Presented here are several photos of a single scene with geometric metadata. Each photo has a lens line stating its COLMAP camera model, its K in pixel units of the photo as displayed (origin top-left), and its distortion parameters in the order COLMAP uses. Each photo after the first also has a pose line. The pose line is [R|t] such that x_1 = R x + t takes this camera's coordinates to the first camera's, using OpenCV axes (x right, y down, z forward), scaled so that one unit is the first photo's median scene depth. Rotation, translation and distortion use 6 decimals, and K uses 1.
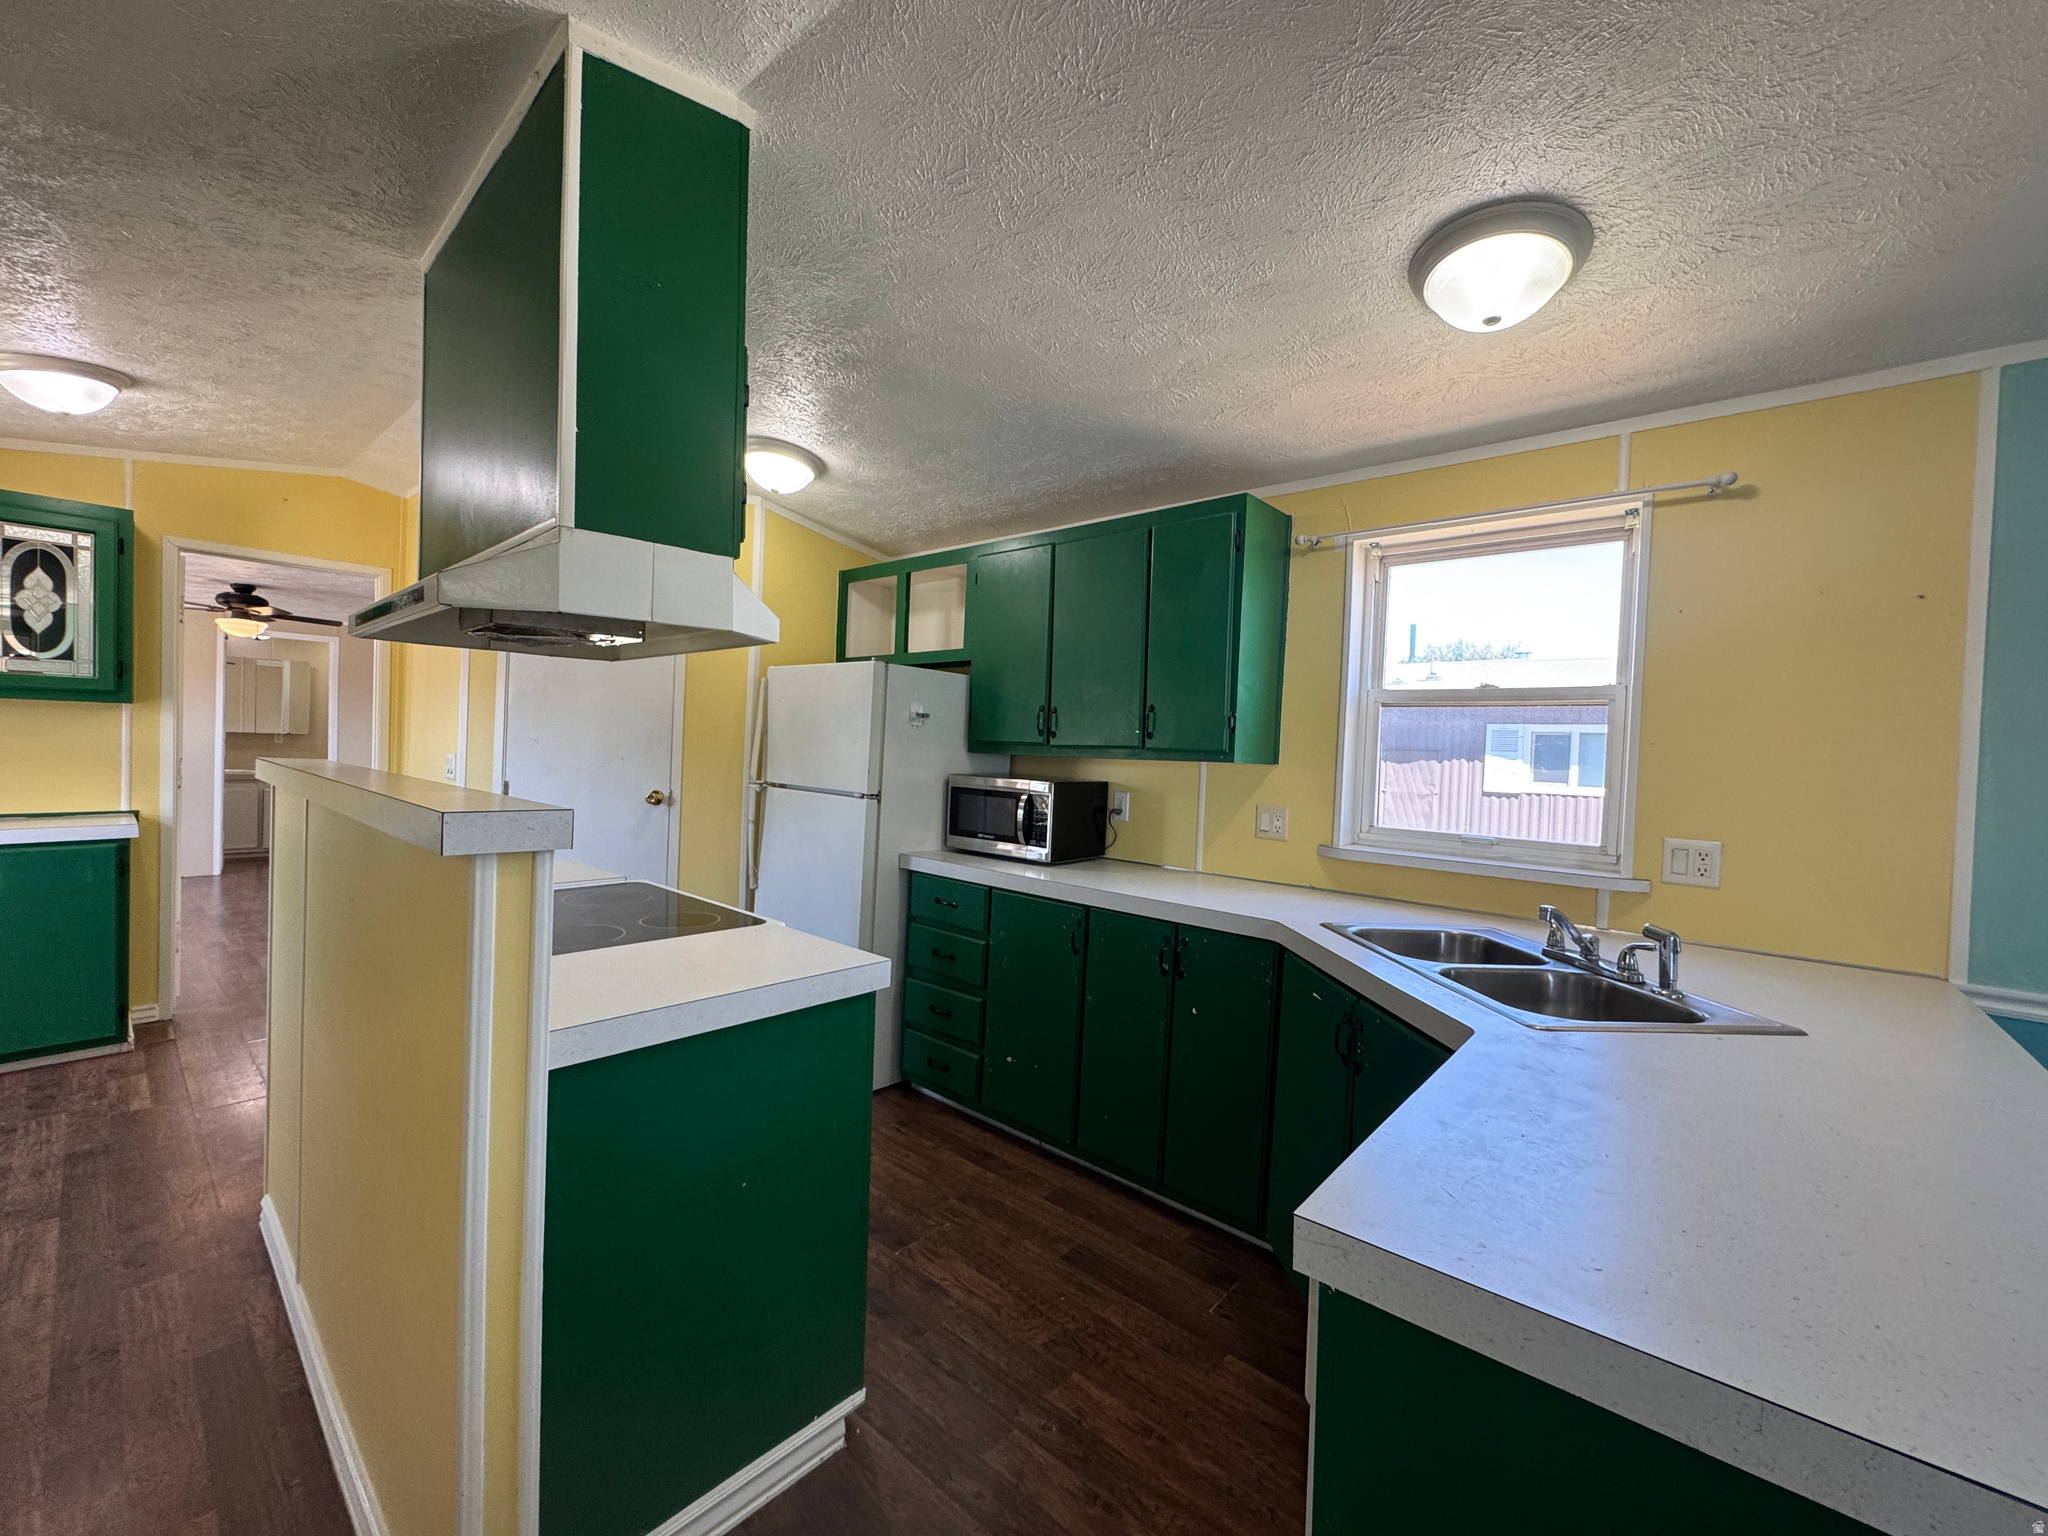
lens RADIAL K [[821.4, 0, 1023.4], [0, 821.4, 765.9], [0, 0, 1]] dist [-0.004873, 0.000895]
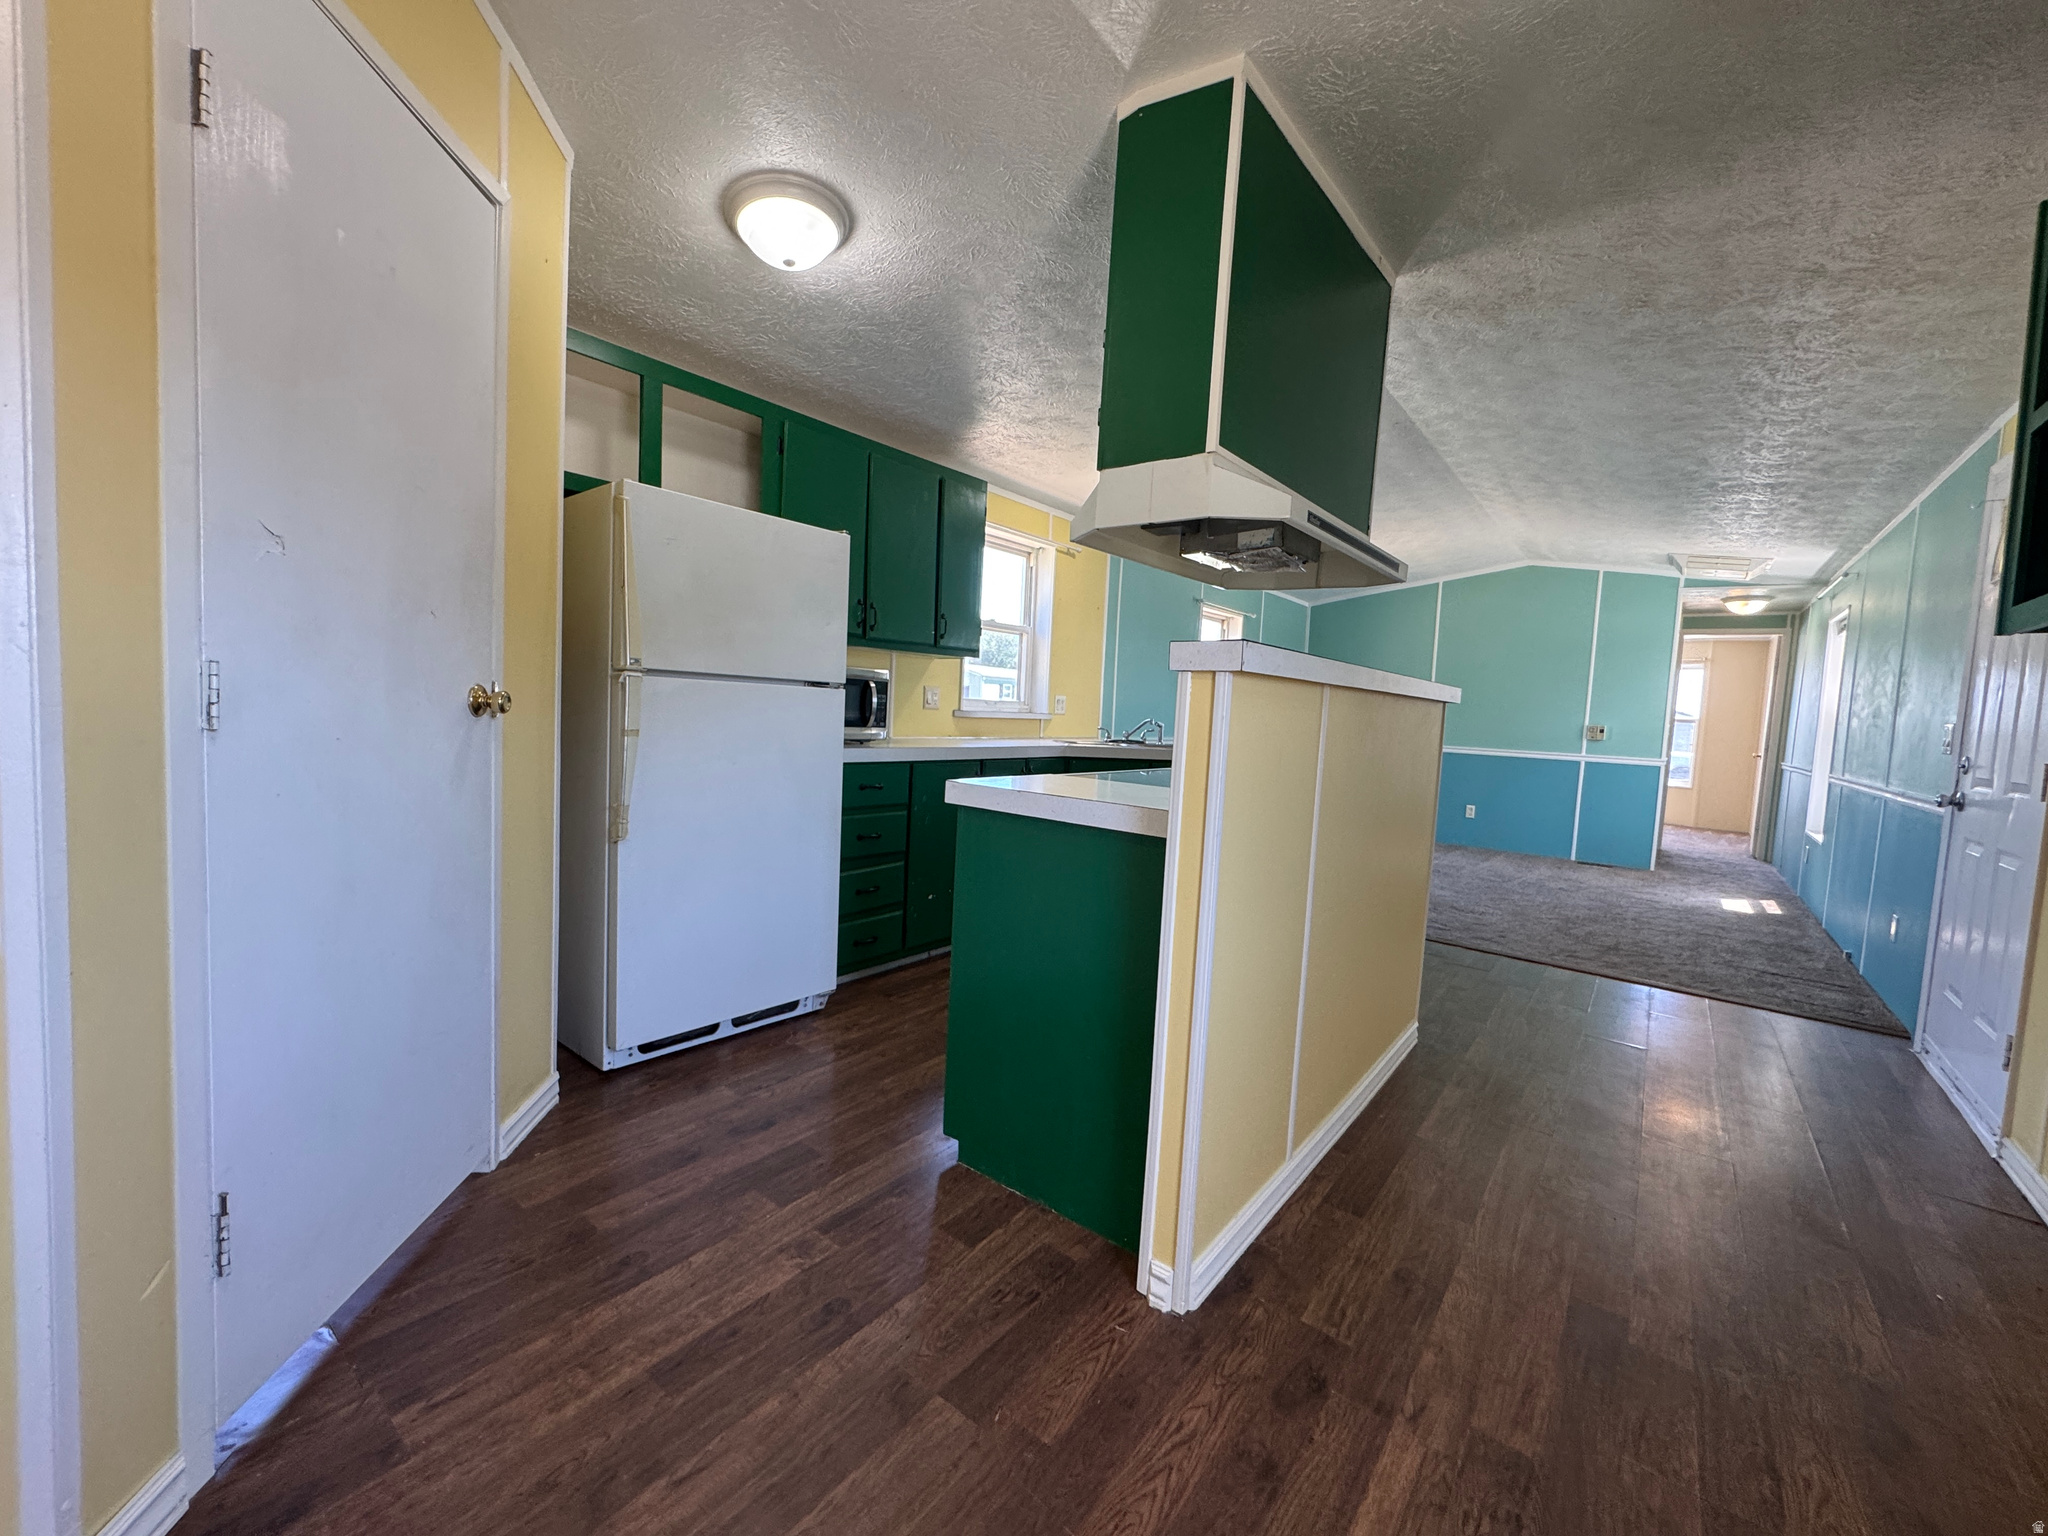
lens RADIAL K [[821.4, 0, 1023.4], [0, 821.4, 765.9], [0, 0, 1]] dist [-0.004873, 0.000895]
pose [[-0.051936, -0.115966, 0.991894, -1.099890], [-0.031954, 0.992919, 0.114413, 0.014275], [-0.998139, -0.025753, -0.055273, 0.838620]]
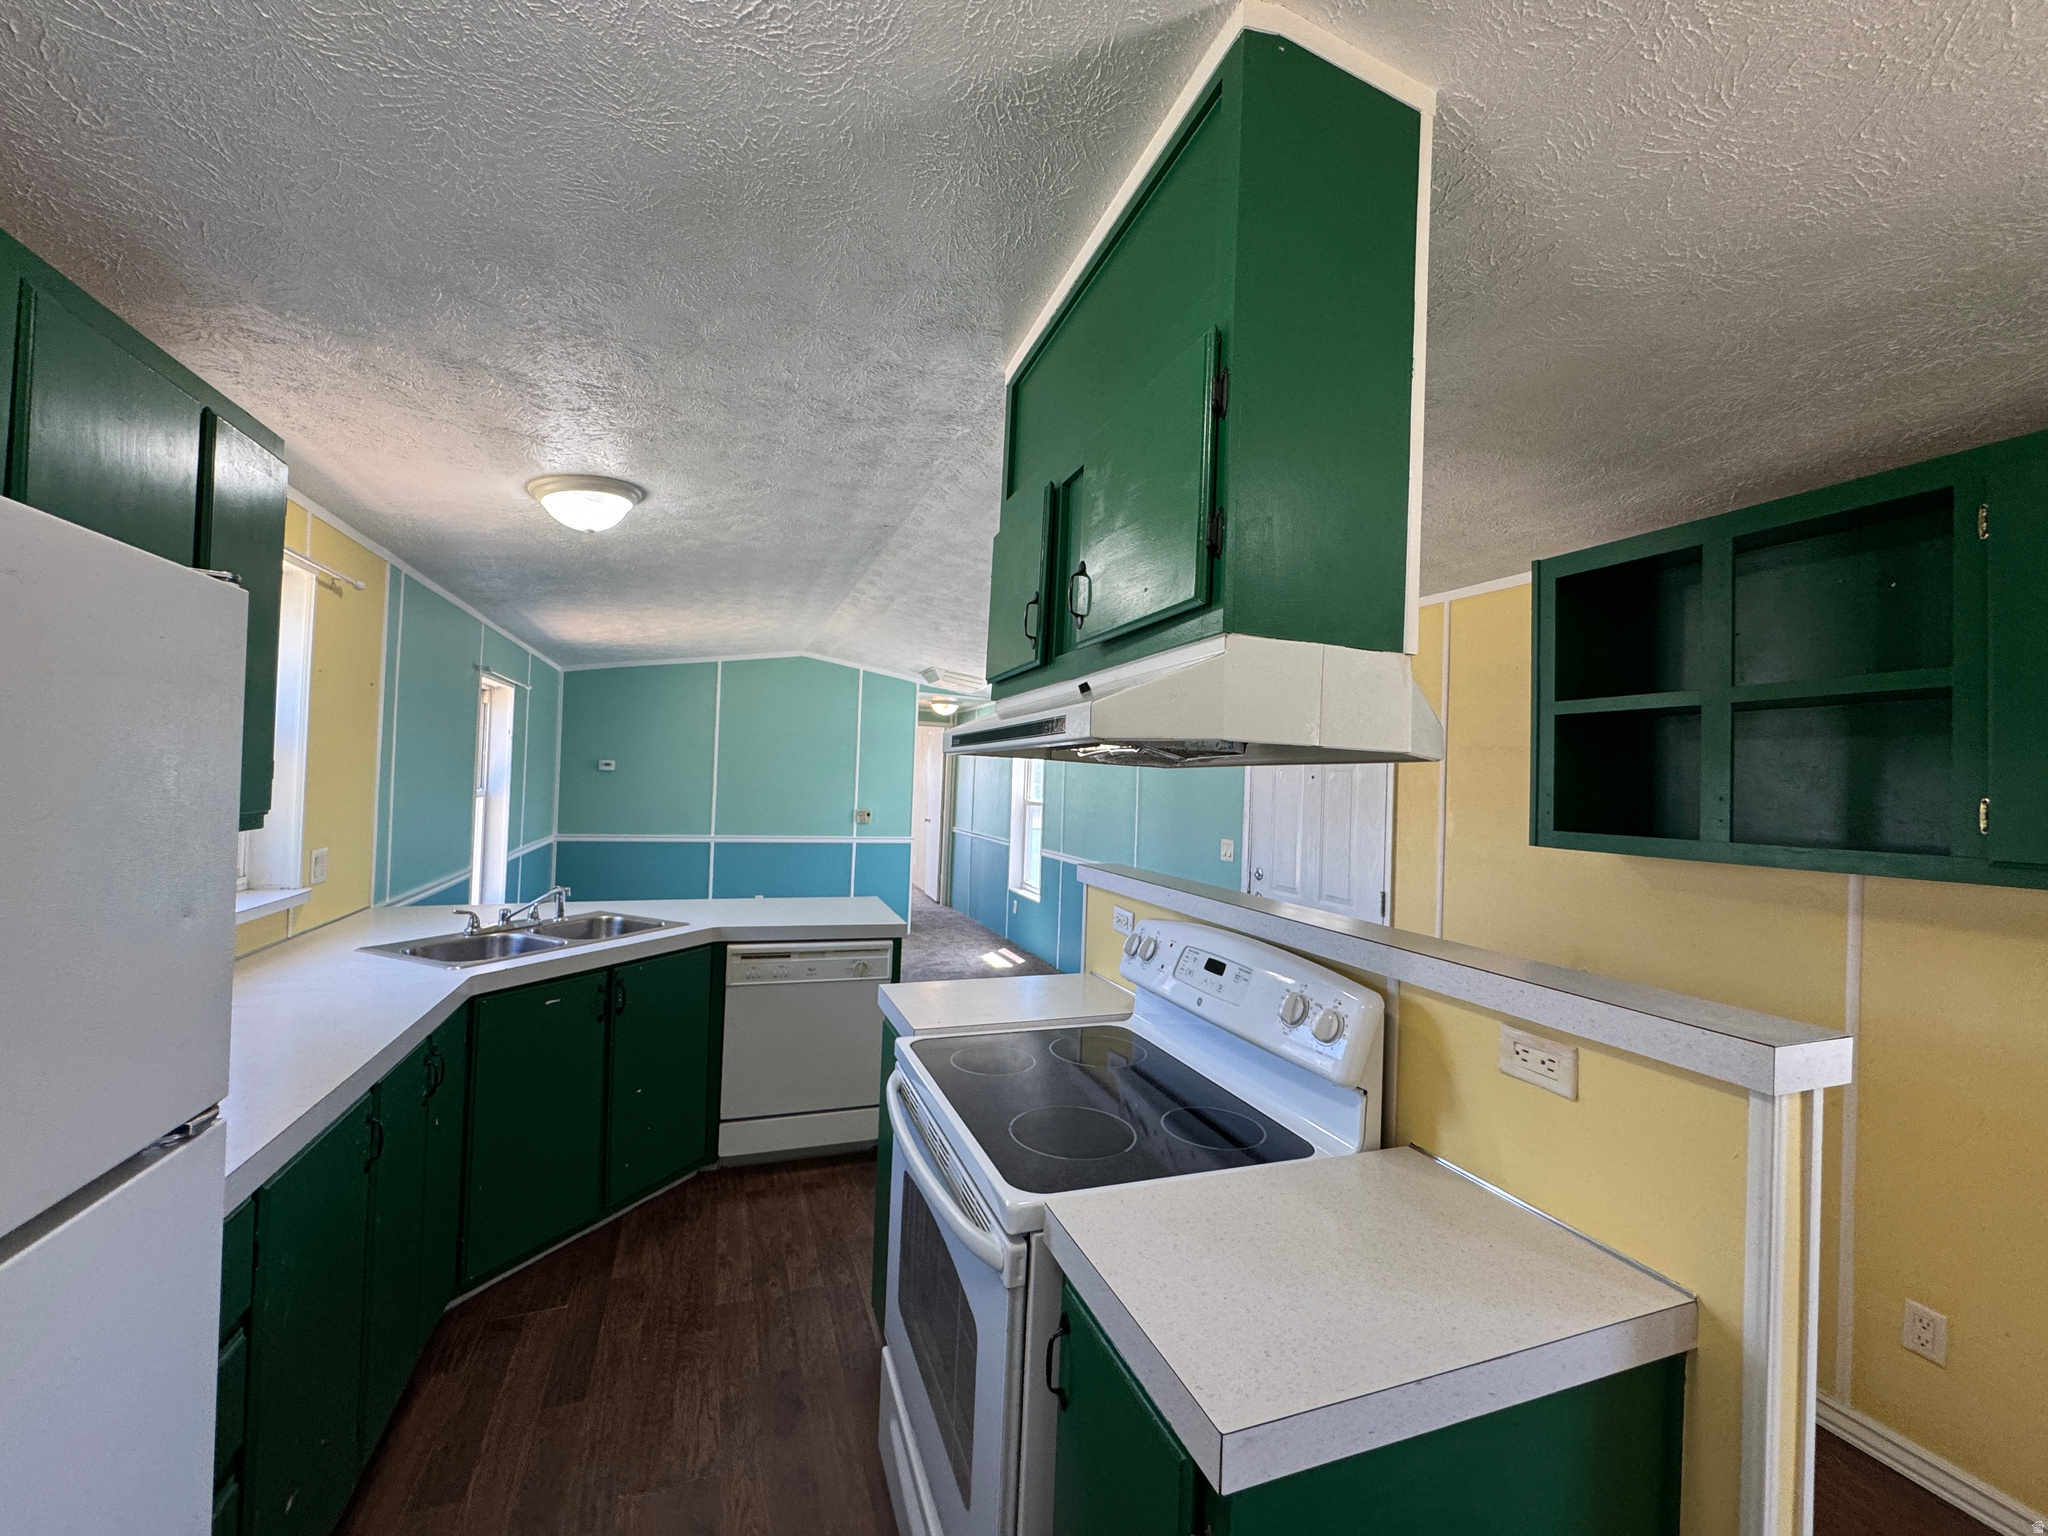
lens RADIAL K [[821.4, 0, 1023.4], [0, 821.4, 765.9], [0, 0, 1]] dist [-0.004873, 0.000895]
pose [[-0.878960, -0.062371, 0.472799, -0.523940], [-0.061786, 0.997948, 0.016783, -0.089760], [-0.472875, -0.014461, -0.881011, 1.095616]]
